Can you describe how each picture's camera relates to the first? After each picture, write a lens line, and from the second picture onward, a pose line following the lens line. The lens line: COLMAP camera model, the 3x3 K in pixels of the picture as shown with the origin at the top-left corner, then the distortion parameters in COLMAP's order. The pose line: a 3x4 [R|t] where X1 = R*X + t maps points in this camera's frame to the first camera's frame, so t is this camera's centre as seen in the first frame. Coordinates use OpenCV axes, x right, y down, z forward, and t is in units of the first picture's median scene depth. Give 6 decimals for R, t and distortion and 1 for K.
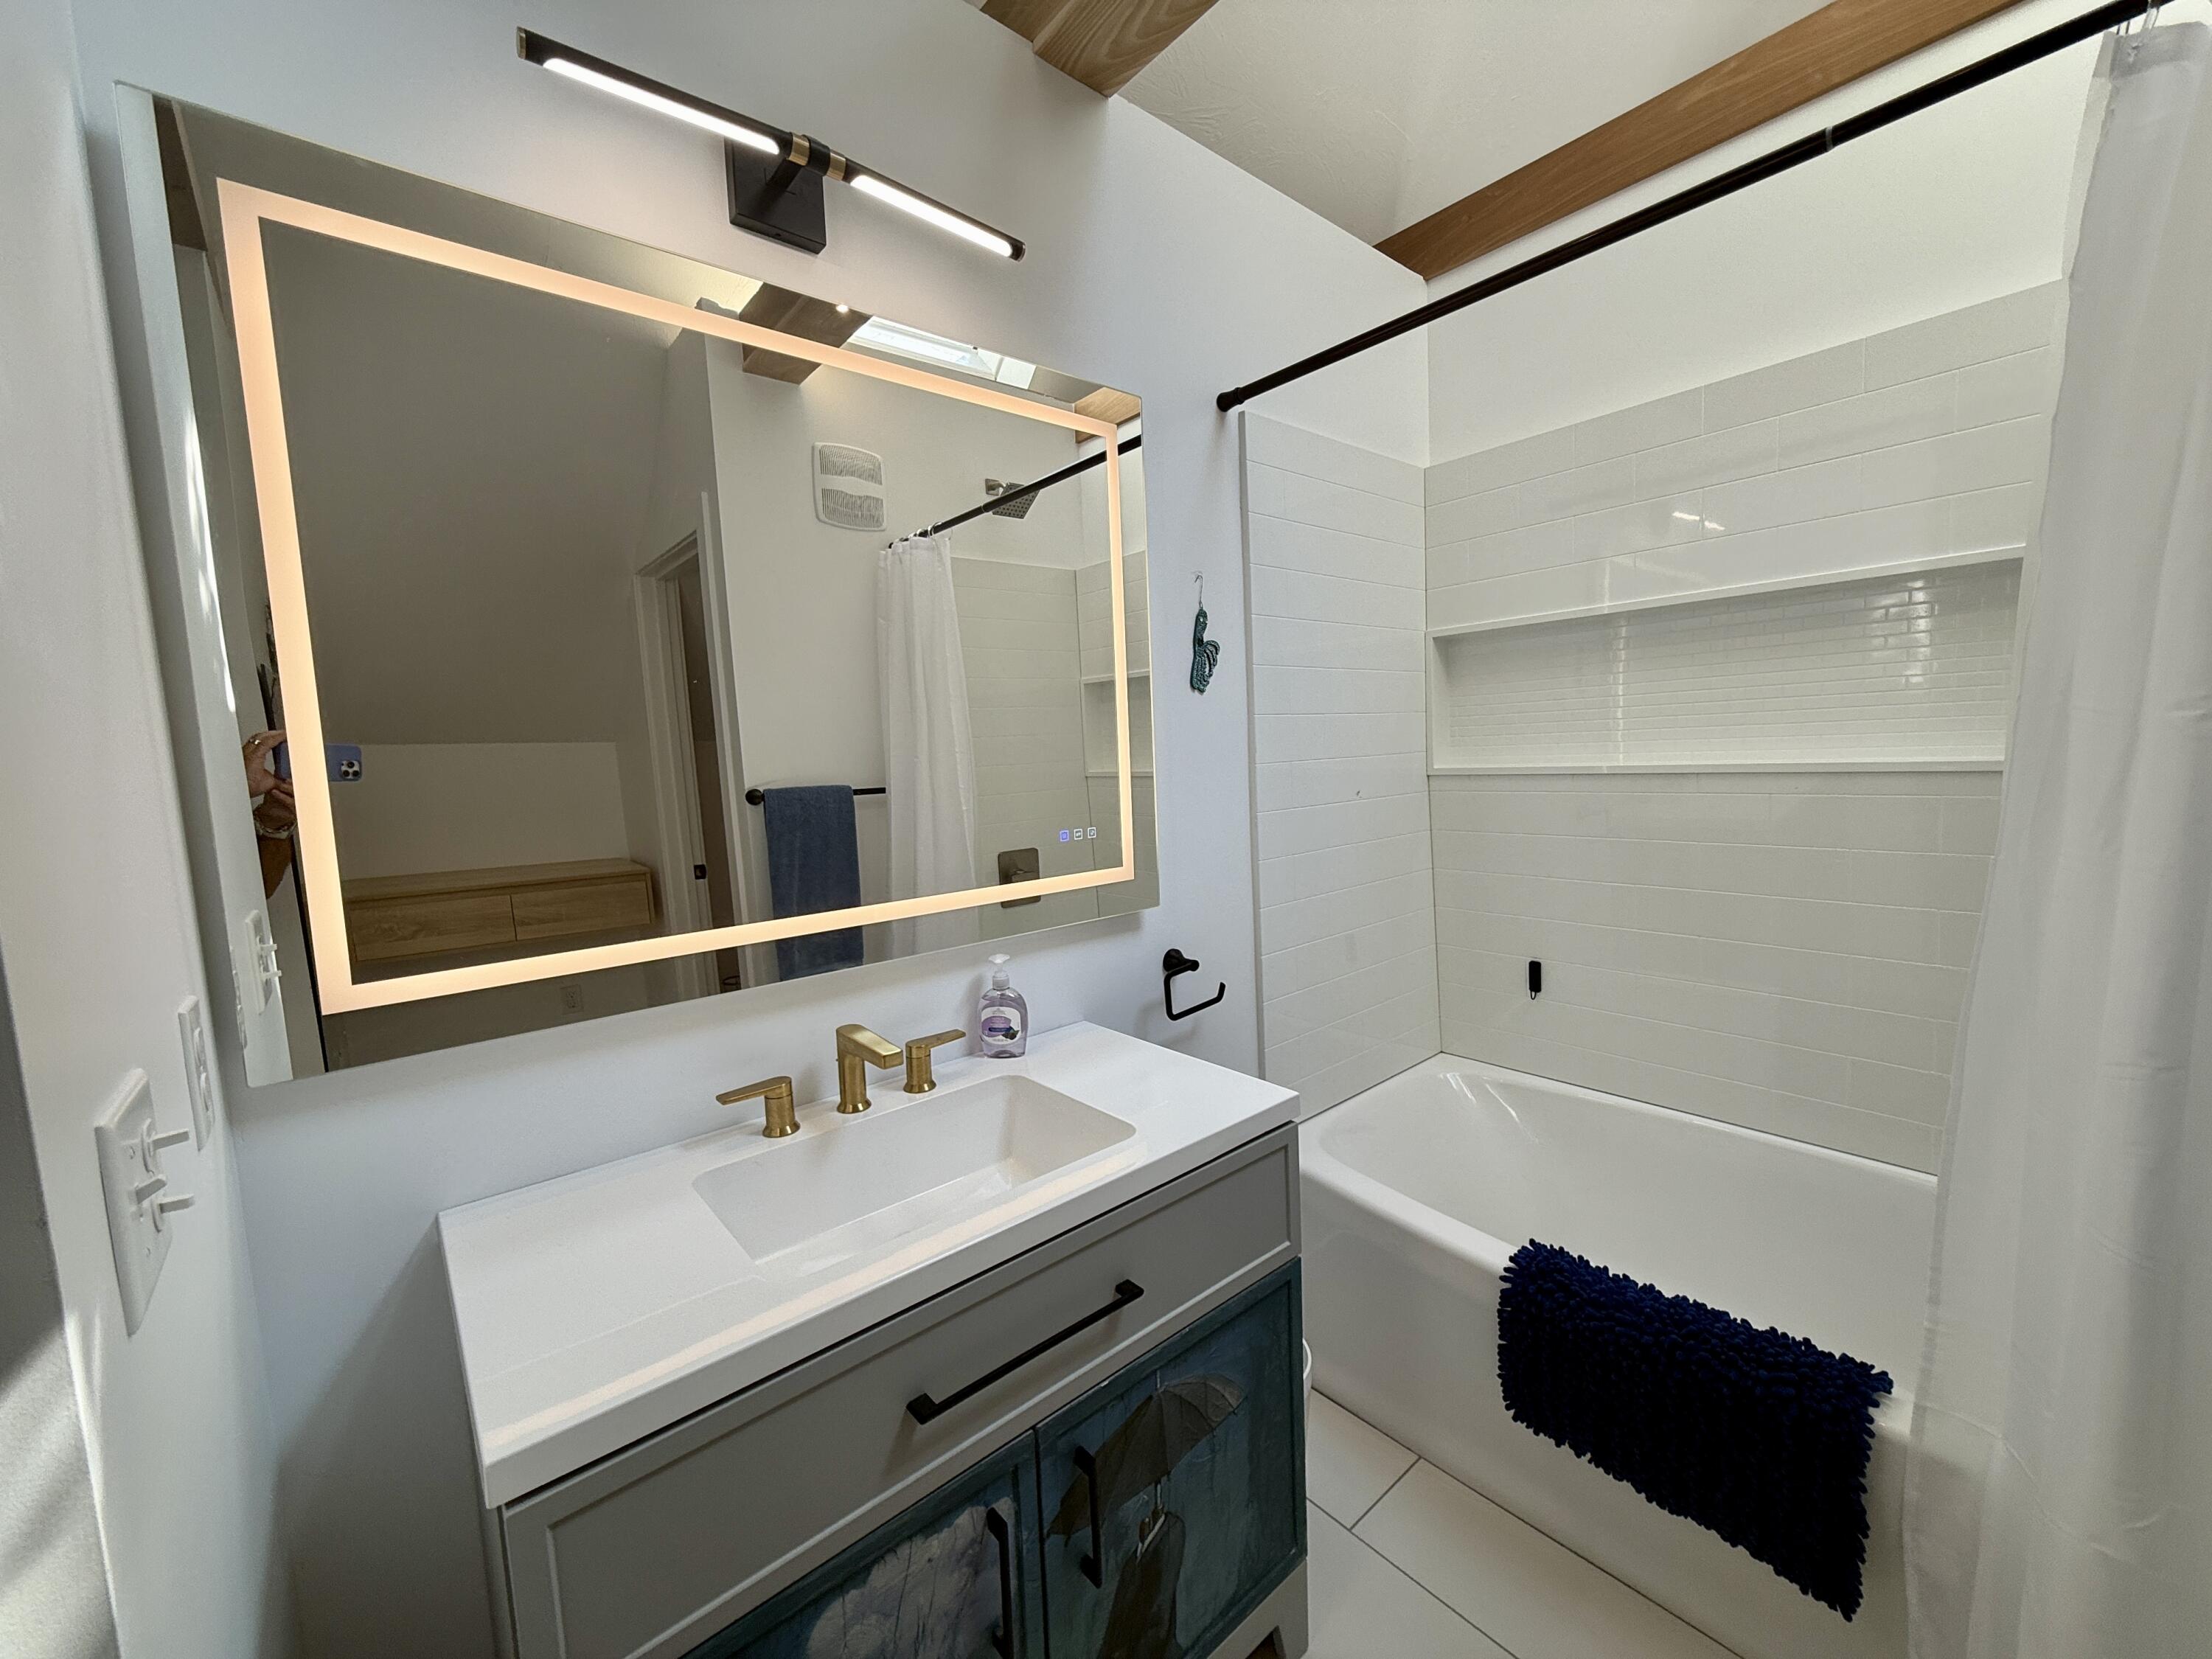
lens RADIAL K [[883.4, 0, 1105.1], [0, 883.4, 831.1], [0, 0, 1]] dist [0.000087, 0.000284]
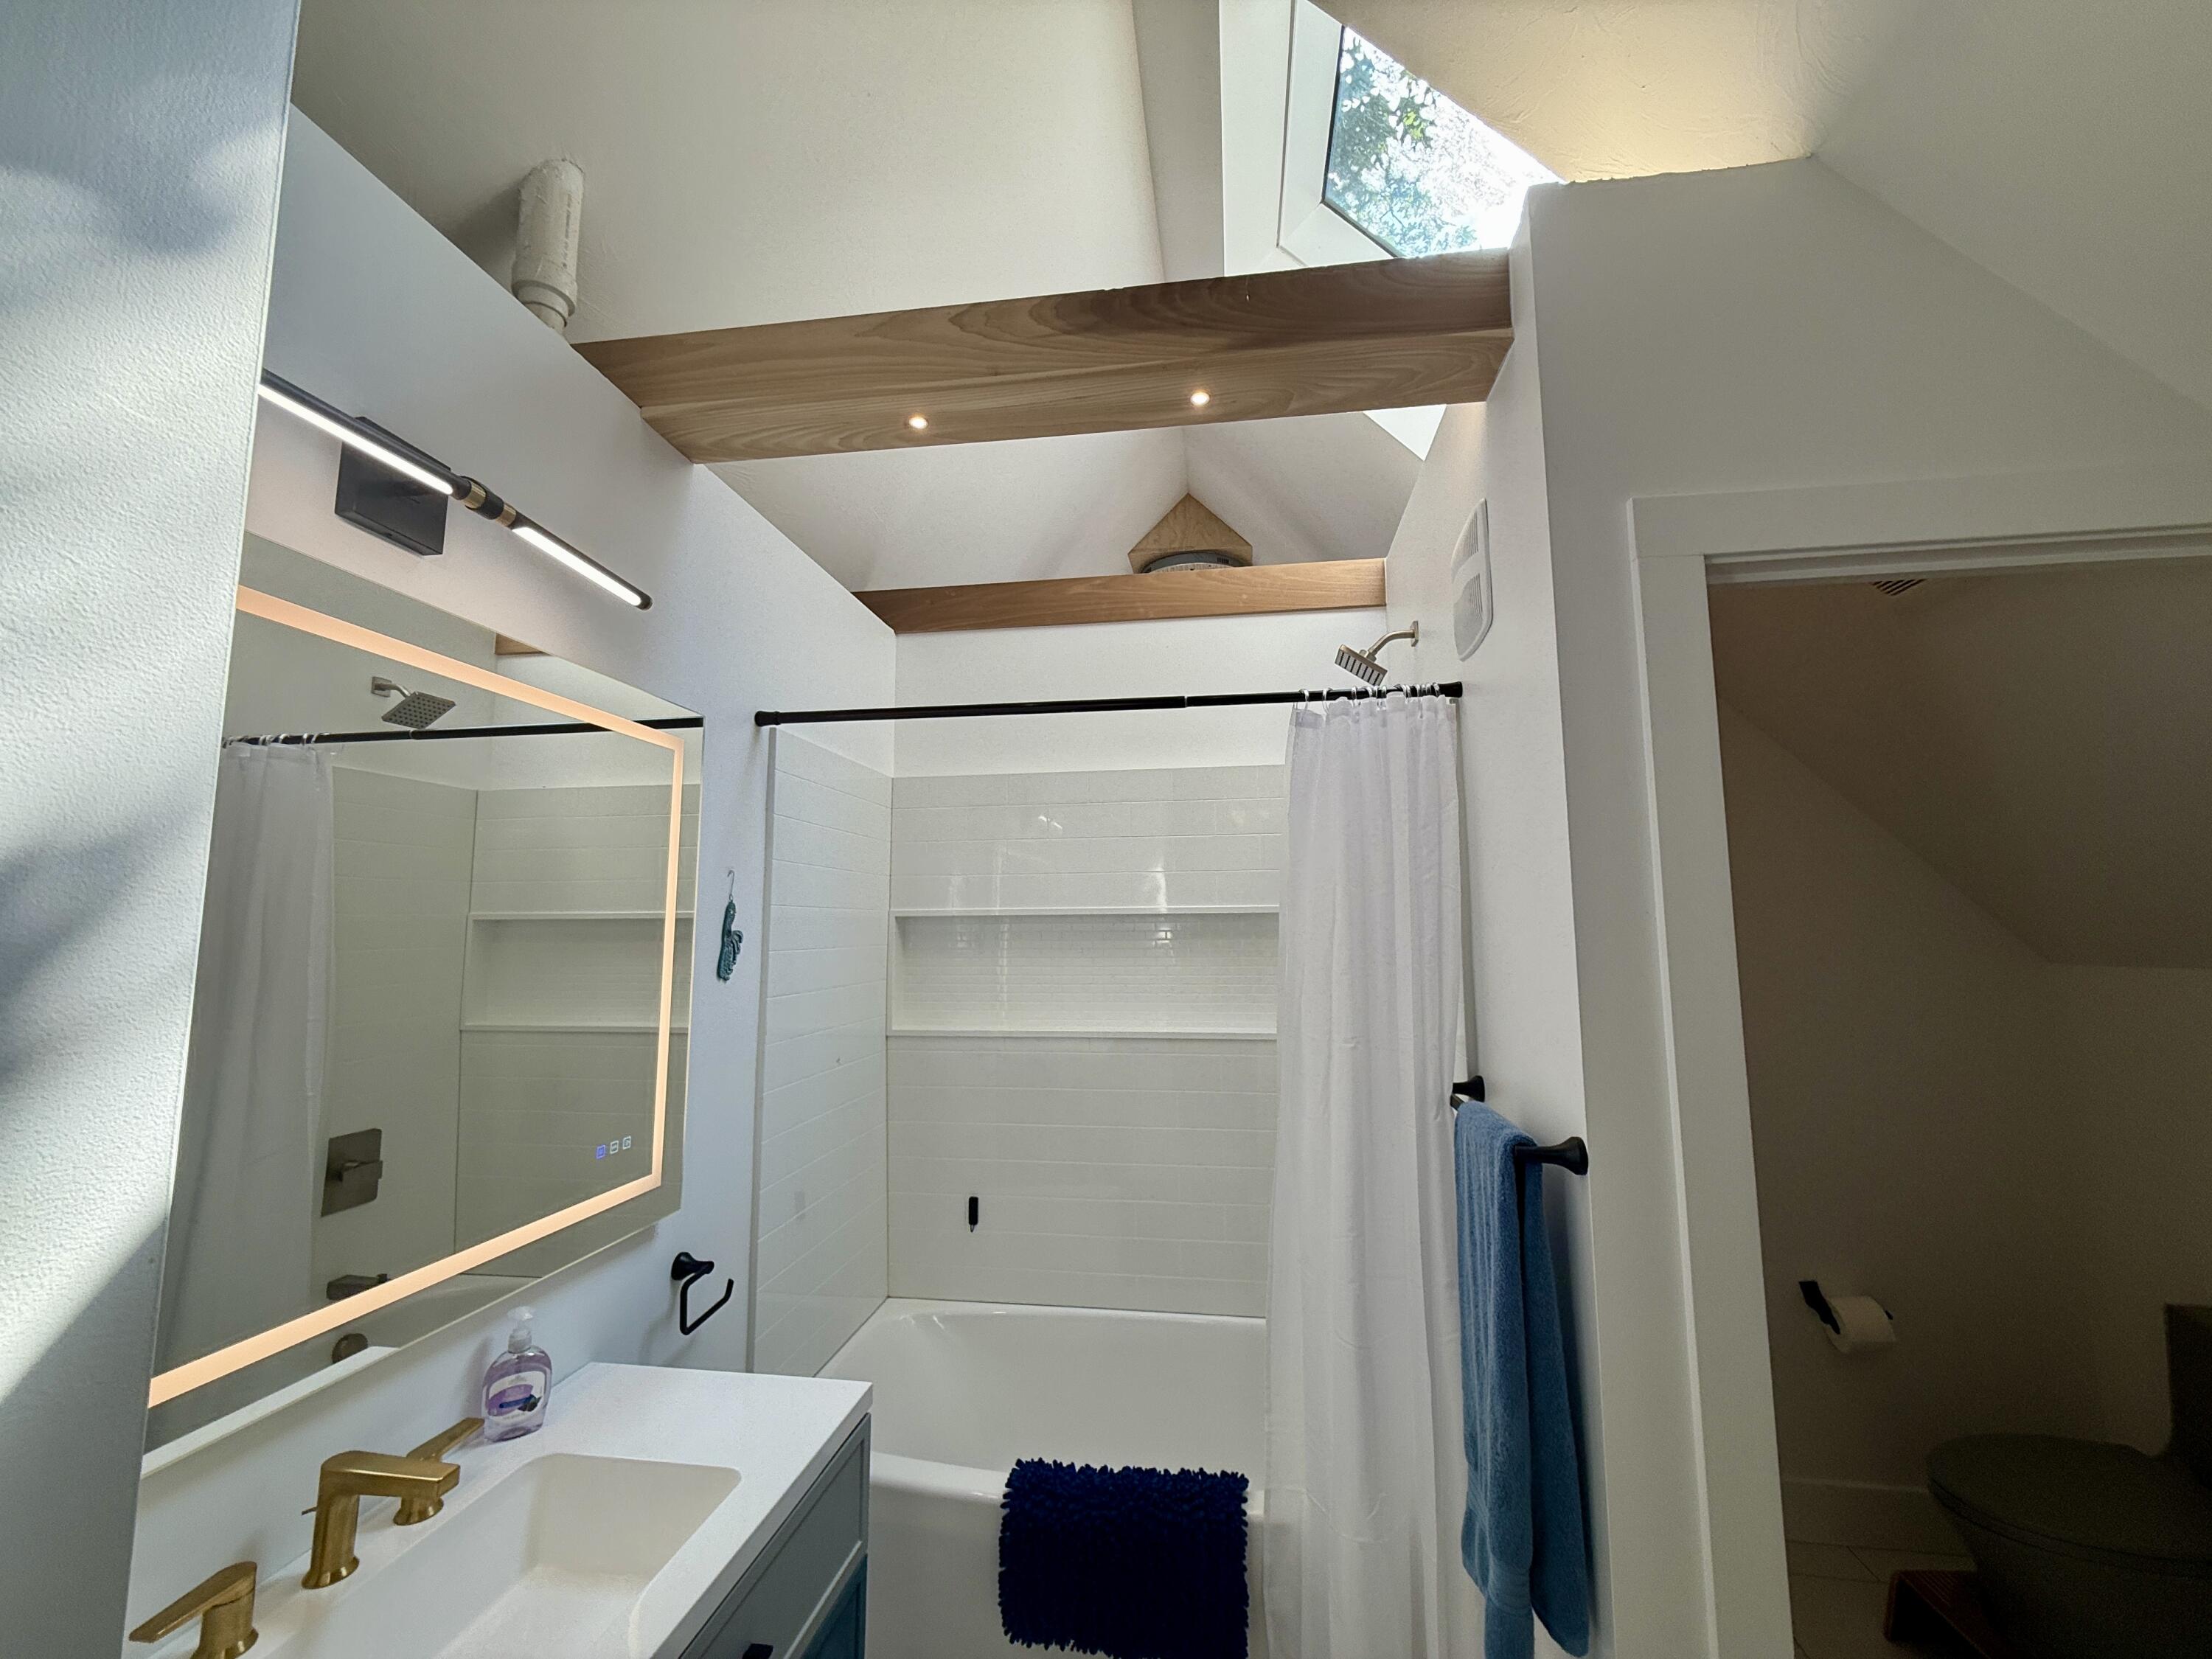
lens RADIAL K [[883.4, 0, 1111.2], [0, 883.4, 832.0], [0, 0, 1]] dist [0.000087, 0.000284]
pose [[0.749277, 0.111503, 0.652803, -0.304149], [0.035933, 0.977427, -0.208194, -0.116759], [-0.661282, 0.179453, 0.728357, -0.107813]]
